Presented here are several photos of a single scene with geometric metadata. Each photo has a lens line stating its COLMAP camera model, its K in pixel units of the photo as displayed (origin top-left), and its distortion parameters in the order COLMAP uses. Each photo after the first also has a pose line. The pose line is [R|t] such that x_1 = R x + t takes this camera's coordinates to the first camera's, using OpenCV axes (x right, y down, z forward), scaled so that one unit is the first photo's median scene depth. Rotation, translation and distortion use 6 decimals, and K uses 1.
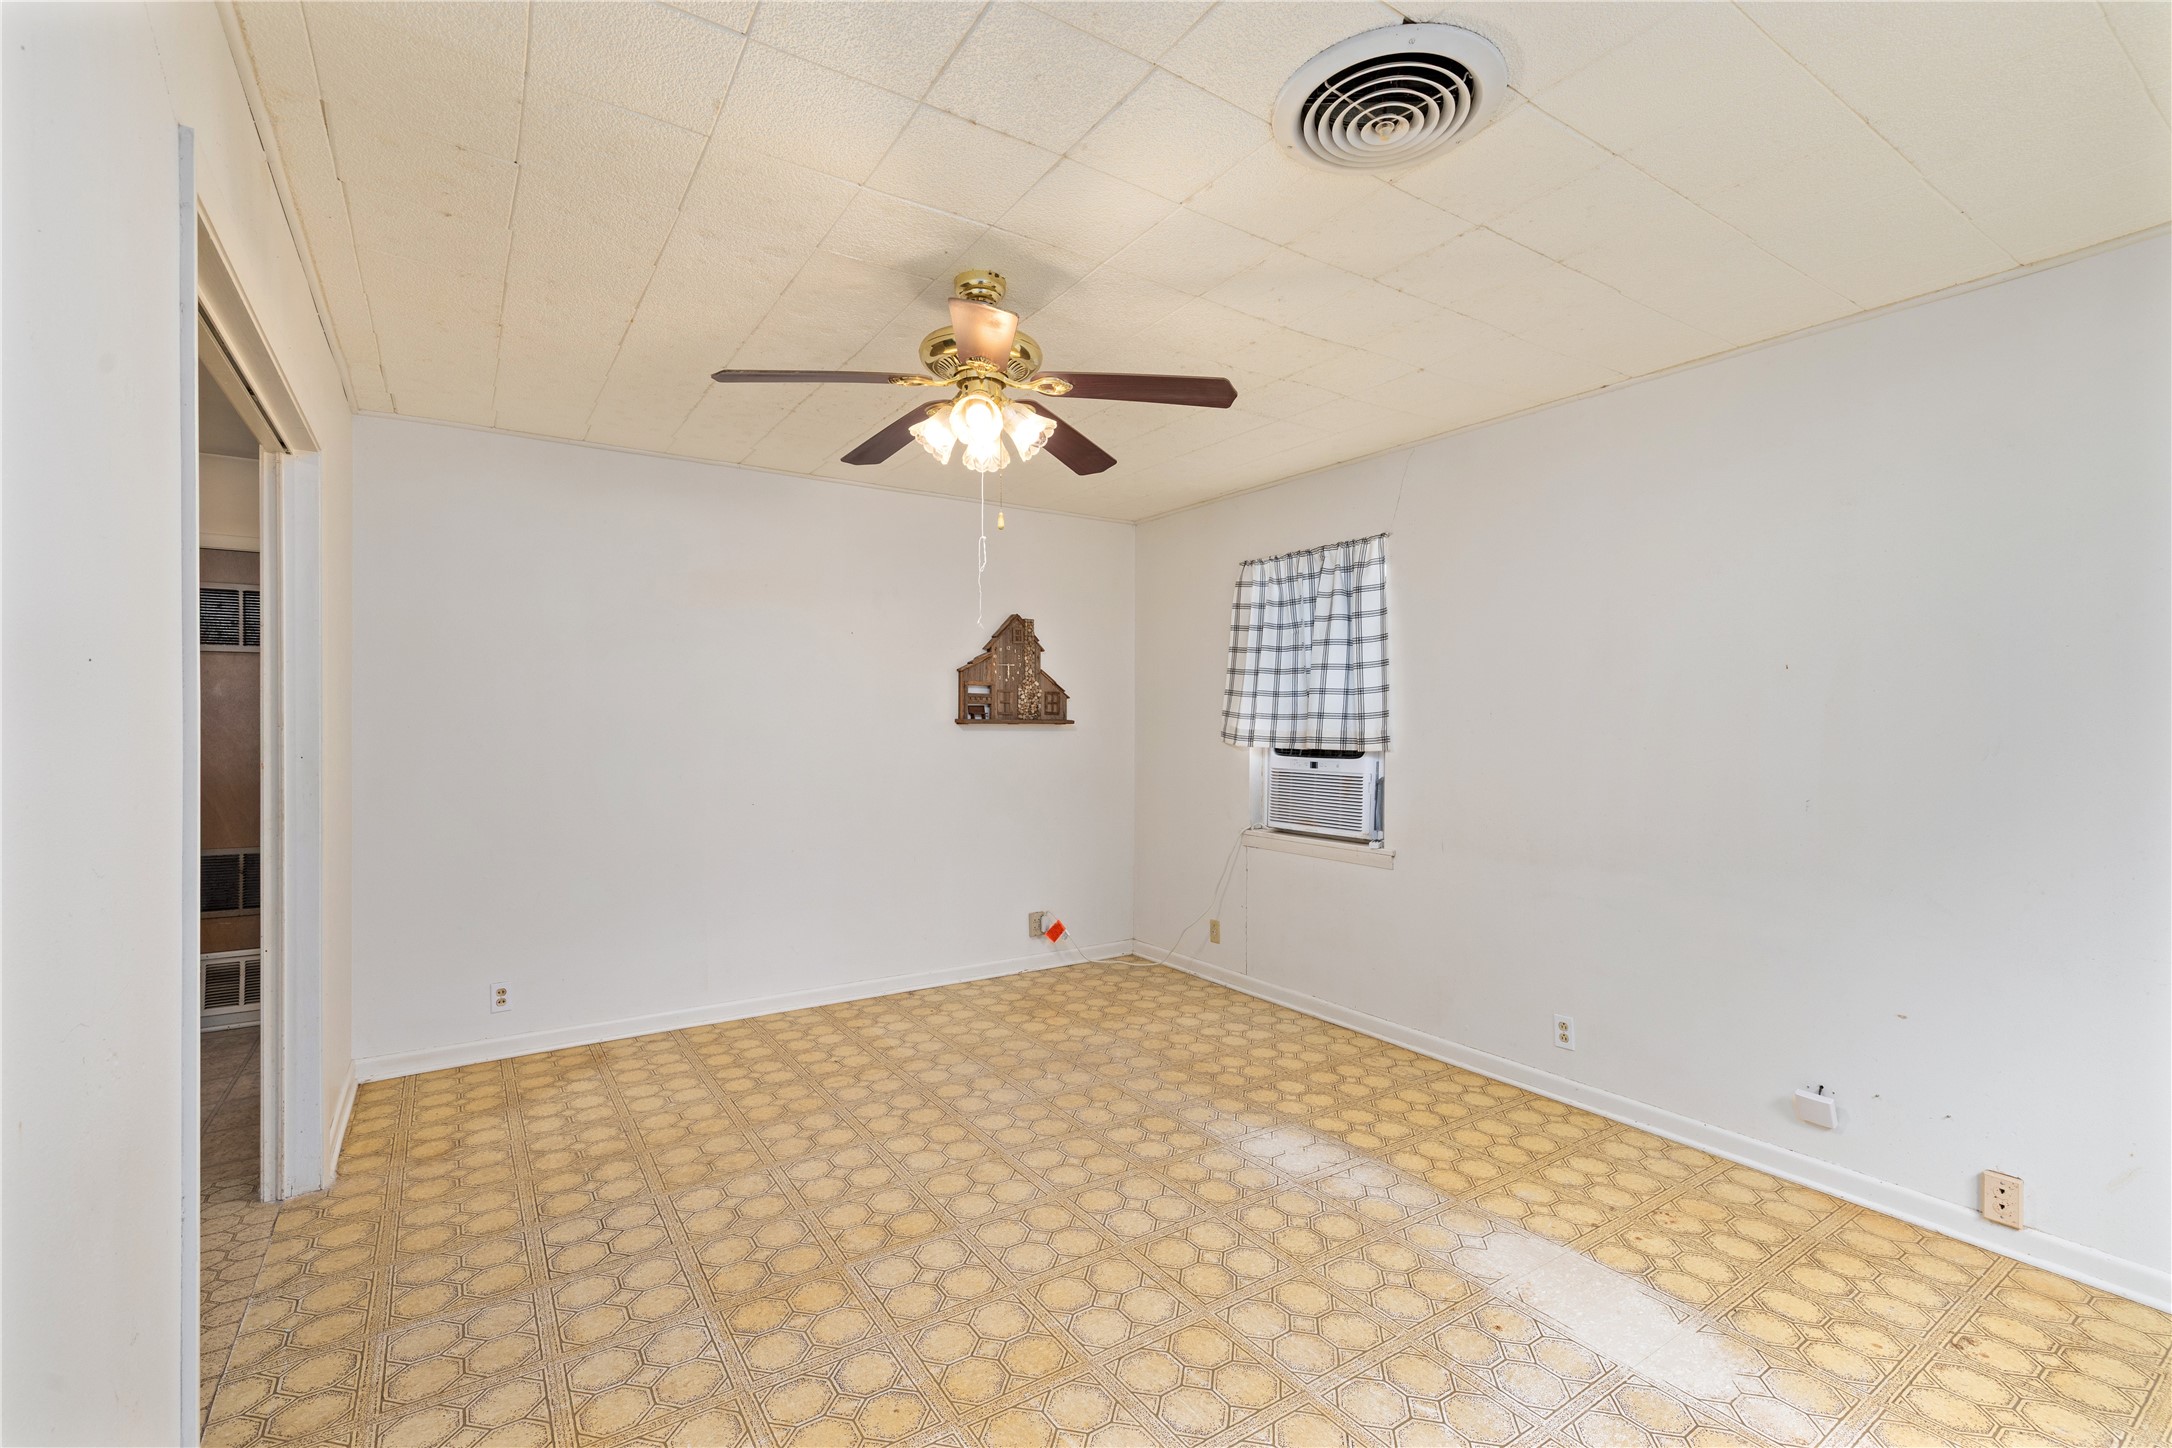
lens RADIAL K [[950.1, 0, 1069.2], [0, 950.1, 713.8], [0, 0, 1]] dist [-0.000119, 0.001135]
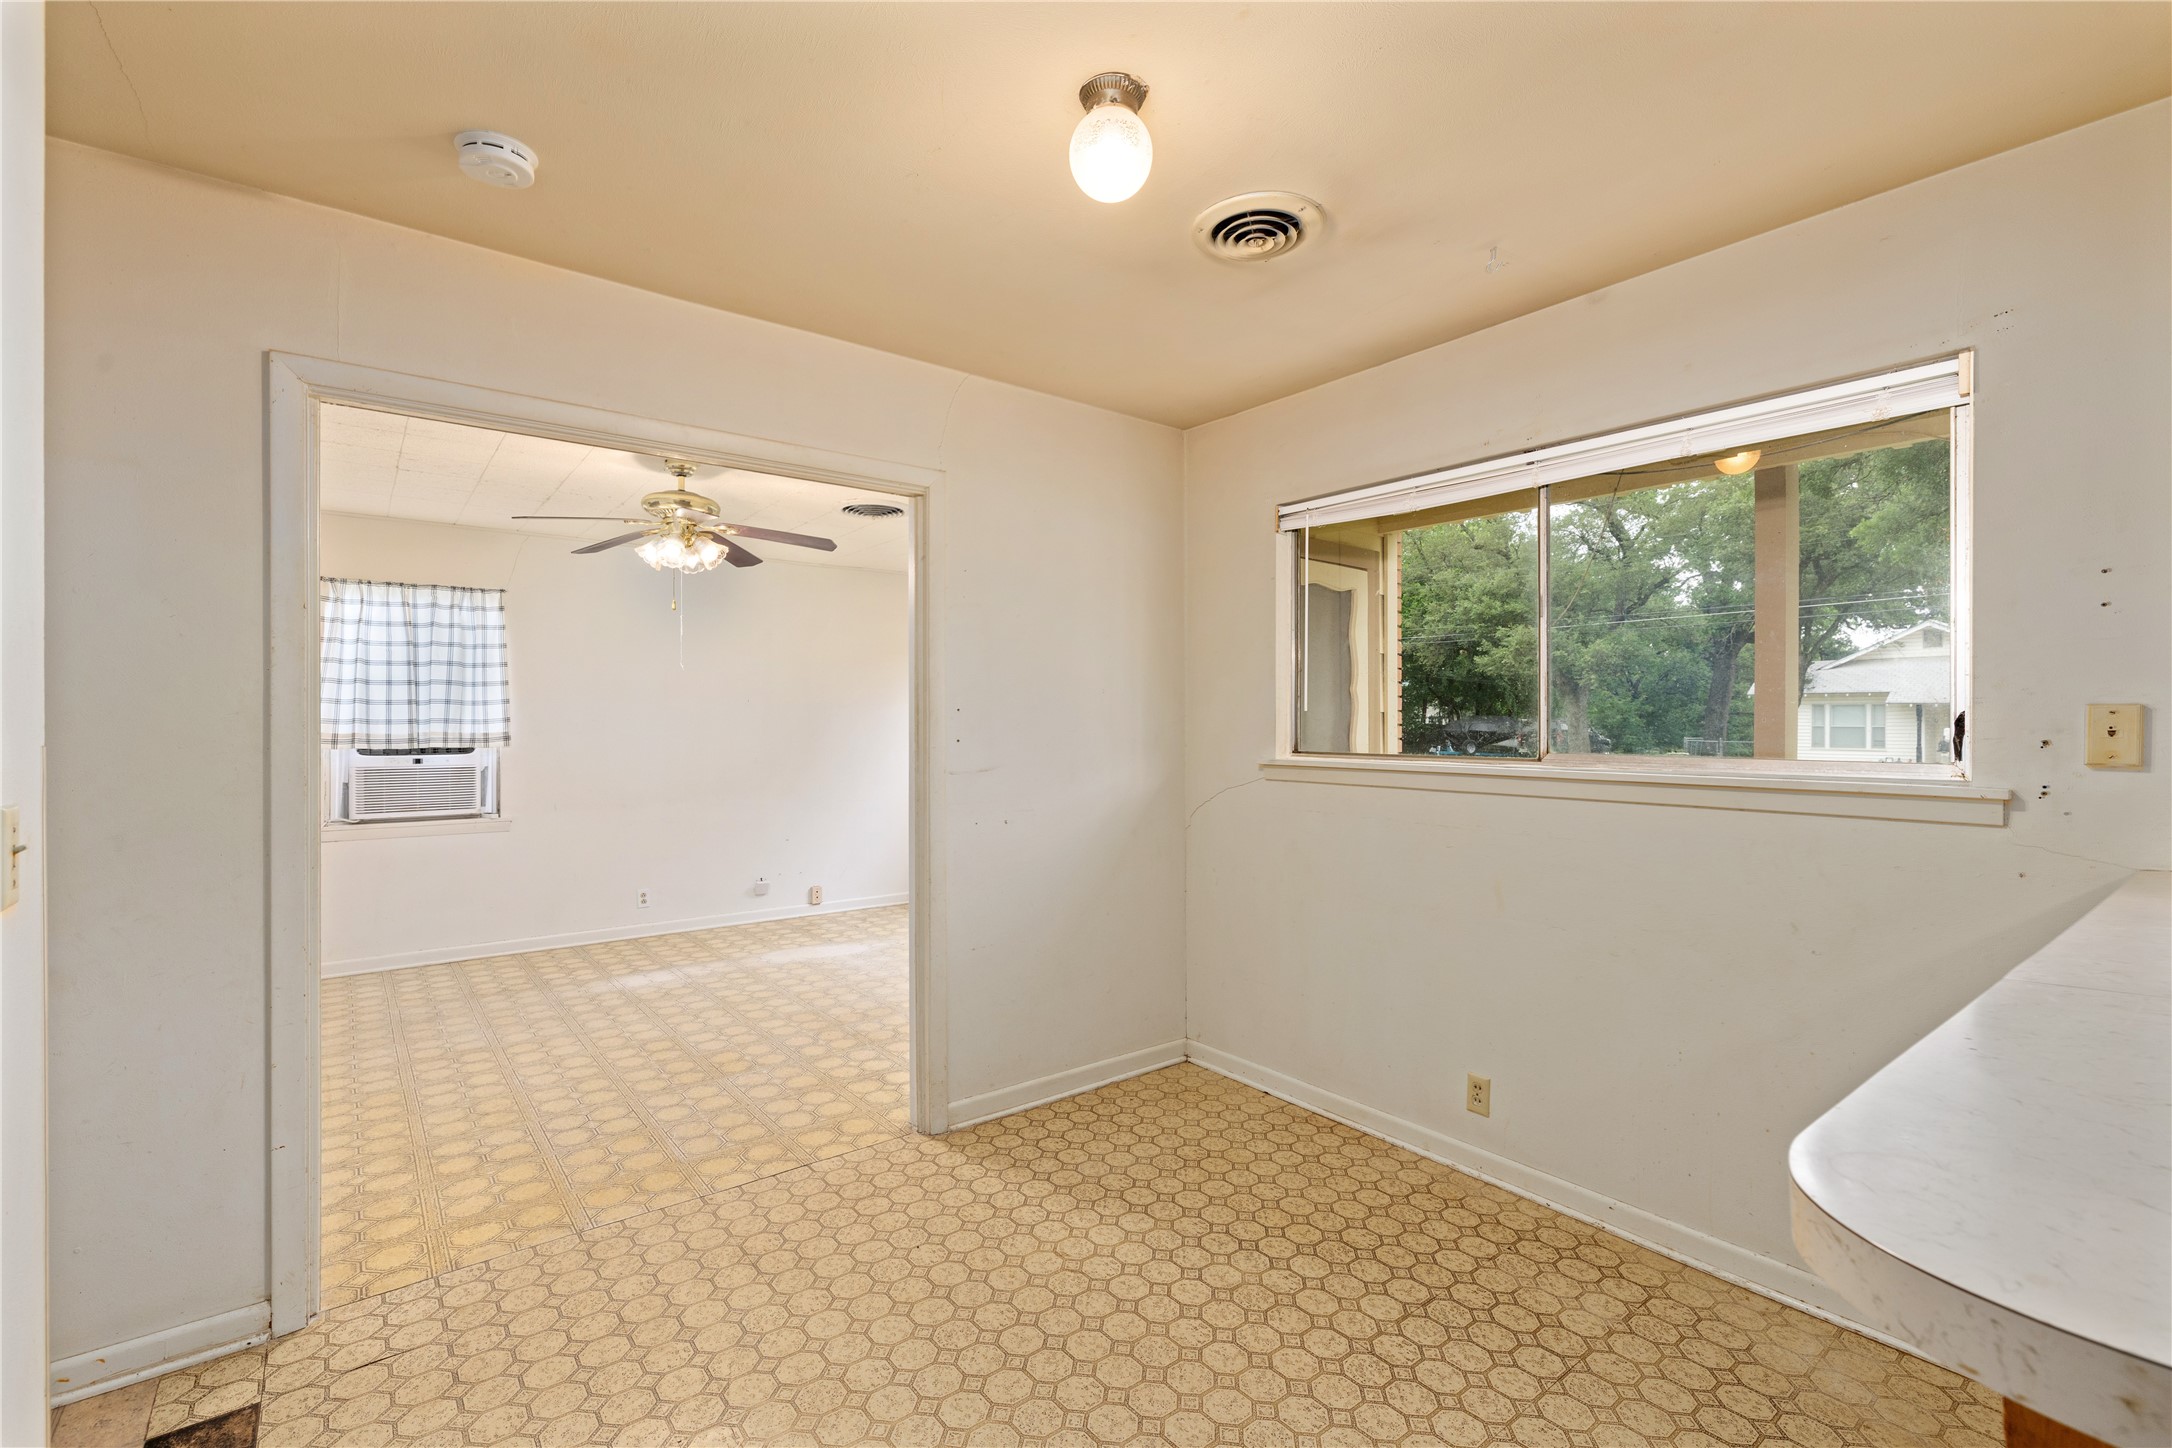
lens RADIAL K [[950.1, 0, 1089.8], [0, 950.1, 718.3], [0, 0, 1]] dist [-0.000119, 0.001135]
pose [[-0.089889, 0.005492, 0.995937, -1.427808], [-0.005284, 0.999968, -0.005992, 0.002190], [-0.995938, -0.005801, -0.089857, 0.347211]]
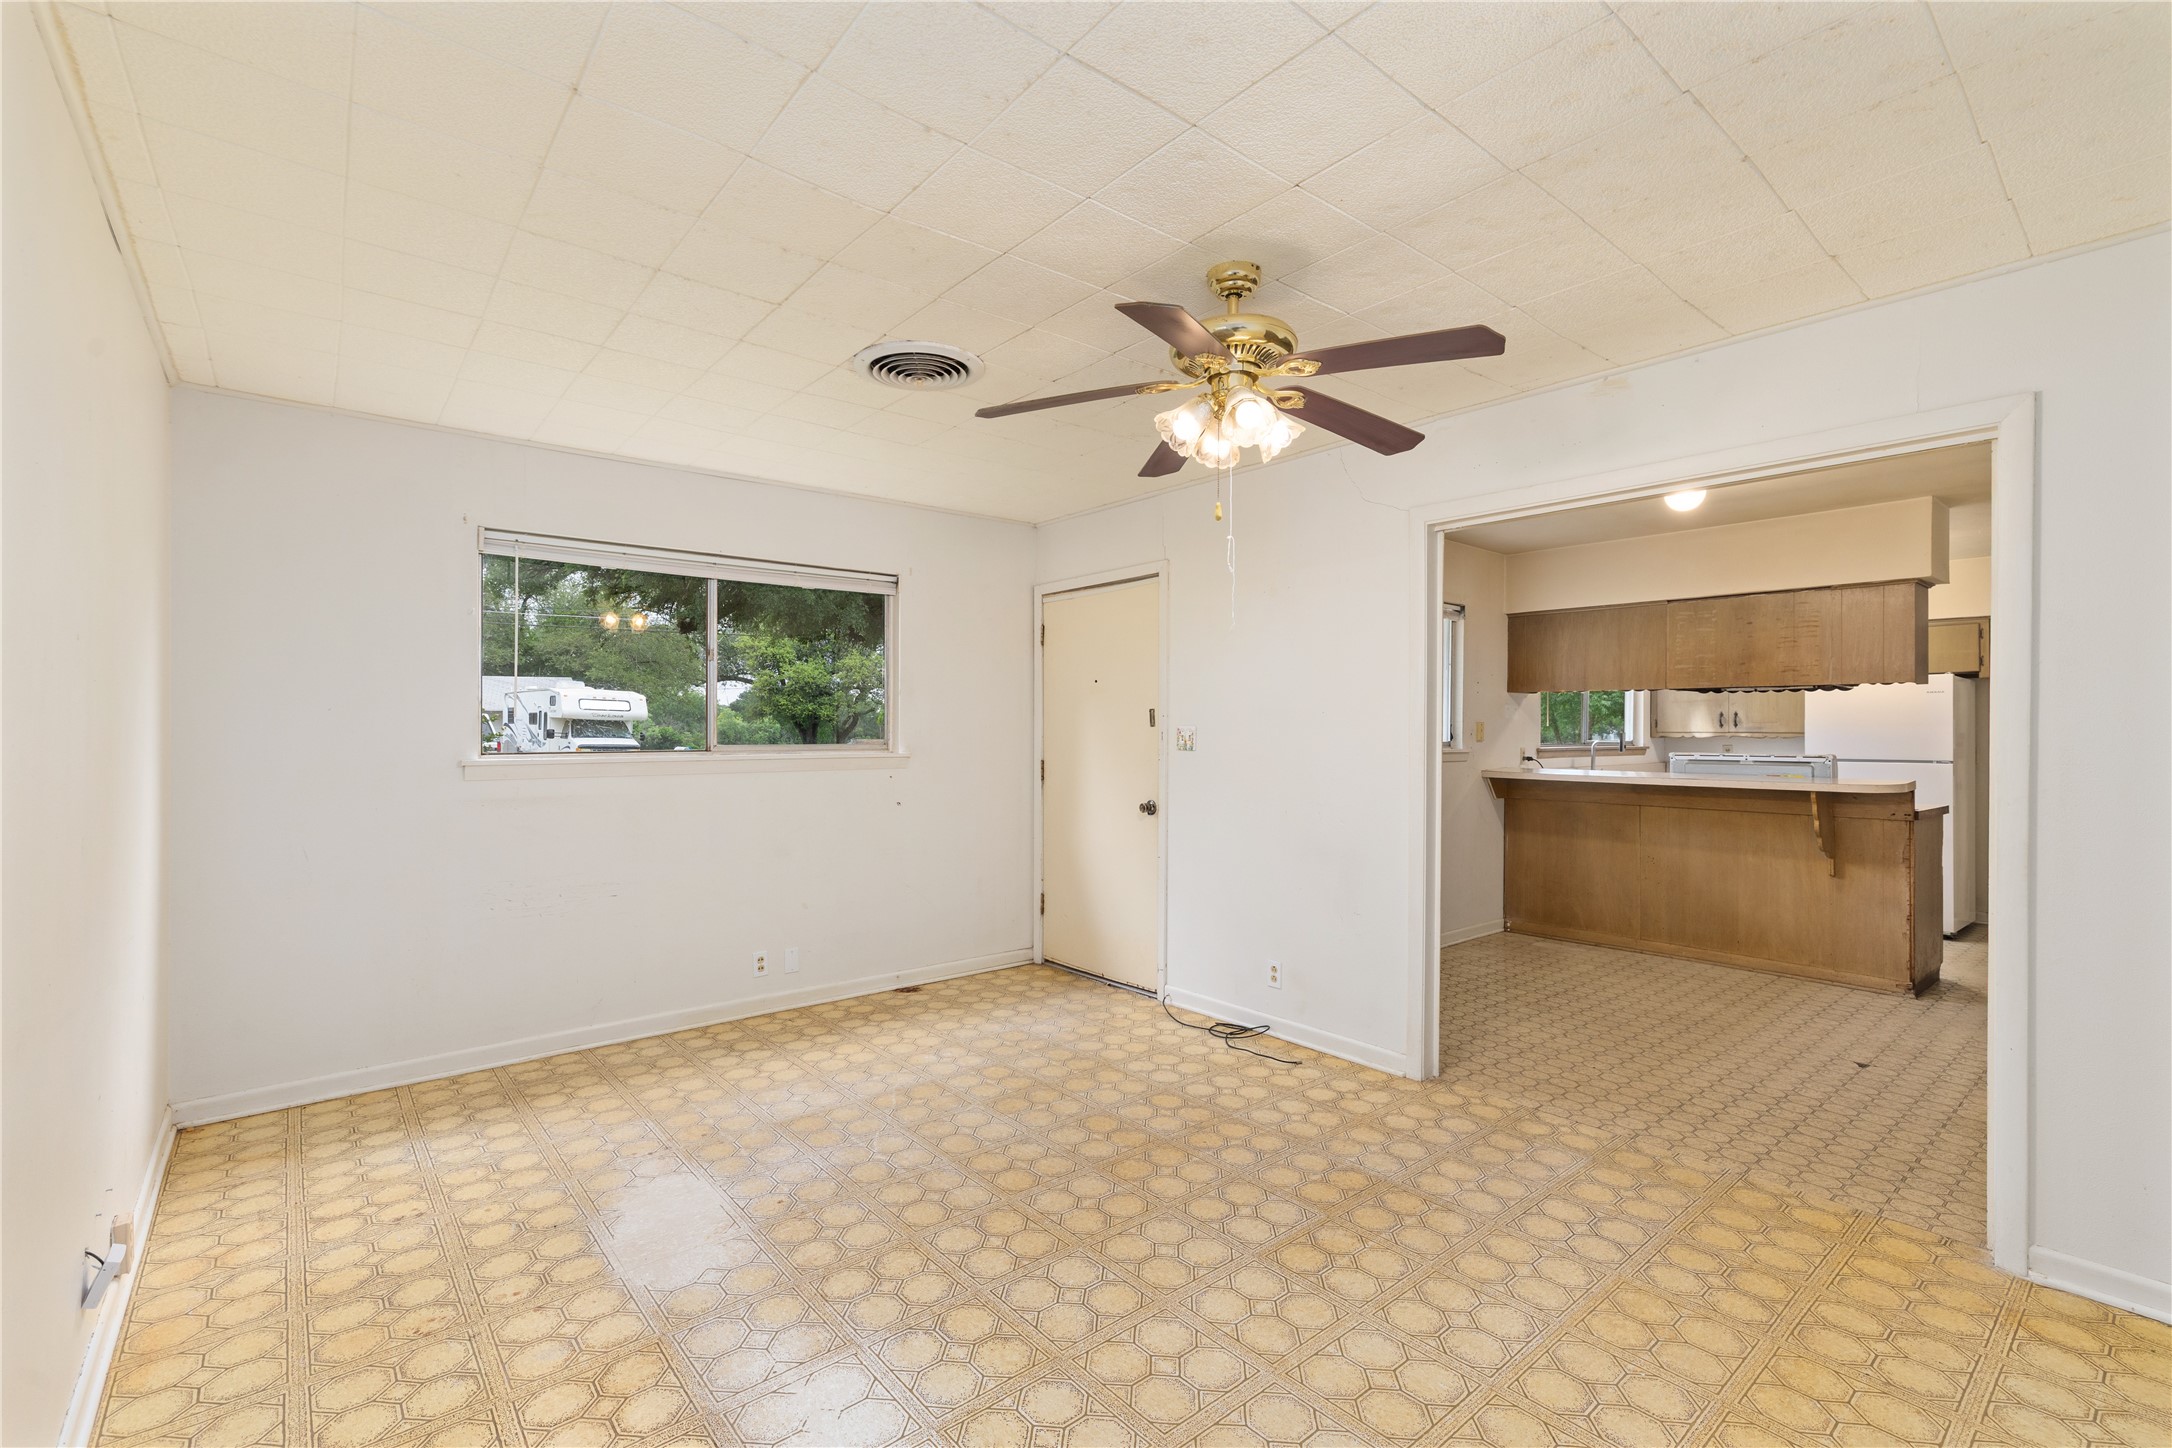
lens RADIAL K [[950.1, 0, 1067.6], [0, 950.1, 724.5], [0, 0, 1]] dist [-0.000119, 0.001135]
pose [[-0.994450, -0.005696, -0.105053, 0.136898], [-0.004758, 0.999947, -0.009181, 0.012038], [0.105099, -0.008631, -0.994424, 1.531377]]
